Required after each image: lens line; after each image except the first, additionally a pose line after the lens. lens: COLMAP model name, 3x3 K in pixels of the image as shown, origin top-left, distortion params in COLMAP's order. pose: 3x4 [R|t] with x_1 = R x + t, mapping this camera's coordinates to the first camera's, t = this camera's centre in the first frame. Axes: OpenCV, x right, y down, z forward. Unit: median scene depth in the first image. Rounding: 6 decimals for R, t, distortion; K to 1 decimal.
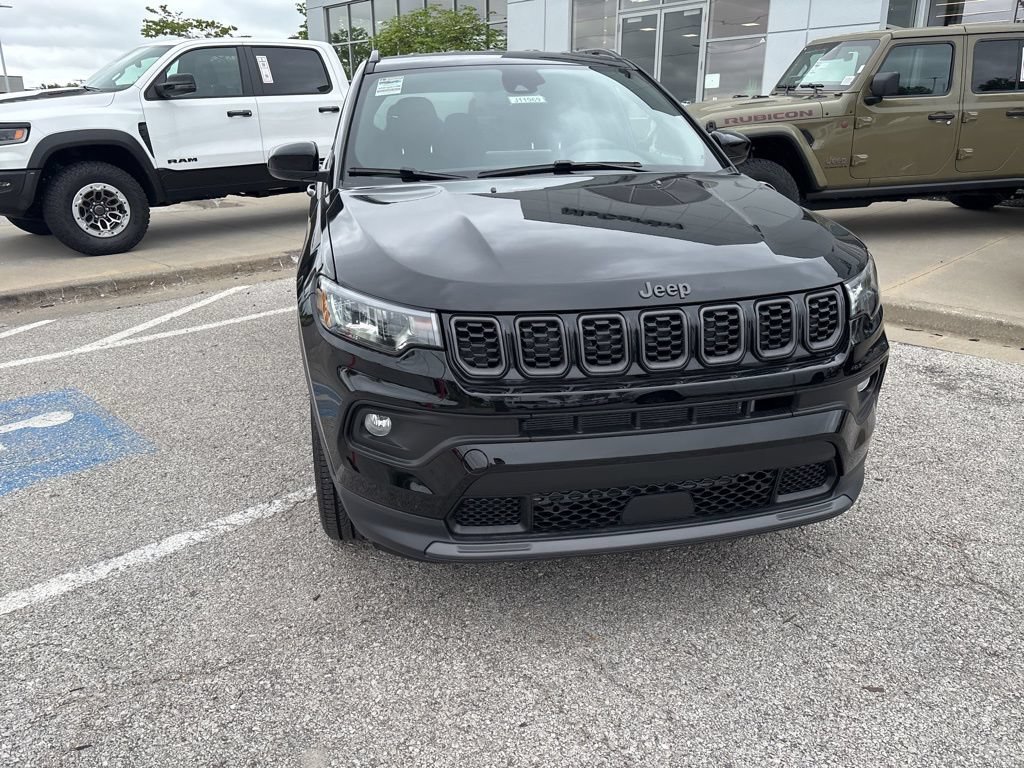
lens RADIAL K [[775.7, 0, 509.5], [0, 775.7, 386.8], [0, 0, 1]] dist [0.052626, -0.062061]
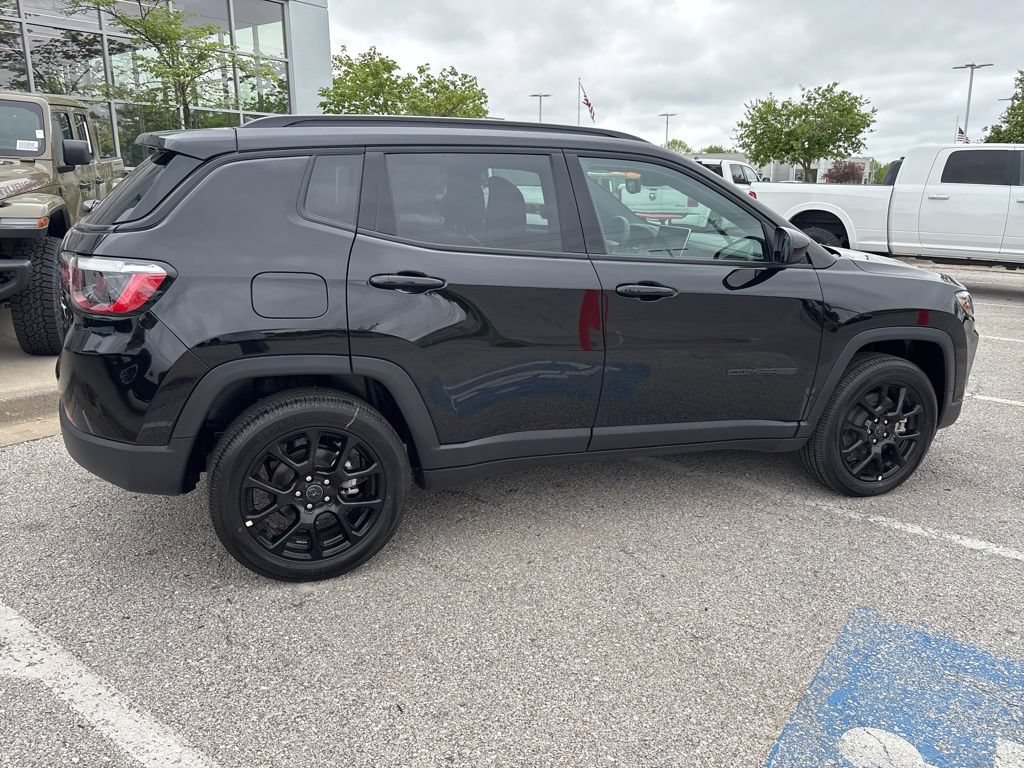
lens RADIAL K [[775.5, 0, 508.5], [0, 775.5, 374.7], [0, 0, 1]] dist [0.046882, -0.054493]
pose [[-0.171800, -0.232600, 0.957278, -1.591691], [0.305259, 0.911328, 0.276219, -0.679839], [-0.936644, 0.339673, -0.085563, 1.906414]]
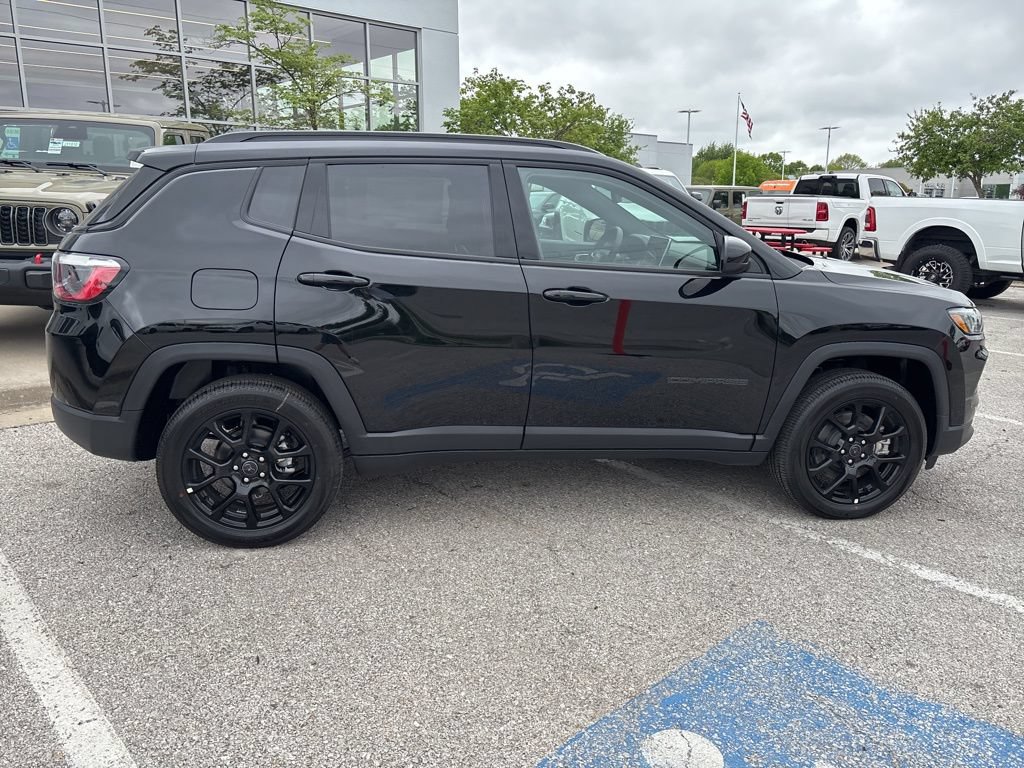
lens RADIAL K [[776.7, 0, 507.9], [0, 776.7, 370.4], [0, 0, 1]] dist [0.045066, -0.054102]
pose [[0.025914, -0.210572, 0.977235, -1.690243], [0.309077, 0.931353, 0.192489, -0.554973], [-0.950684, 0.297053, 0.089218, 1.569235]]
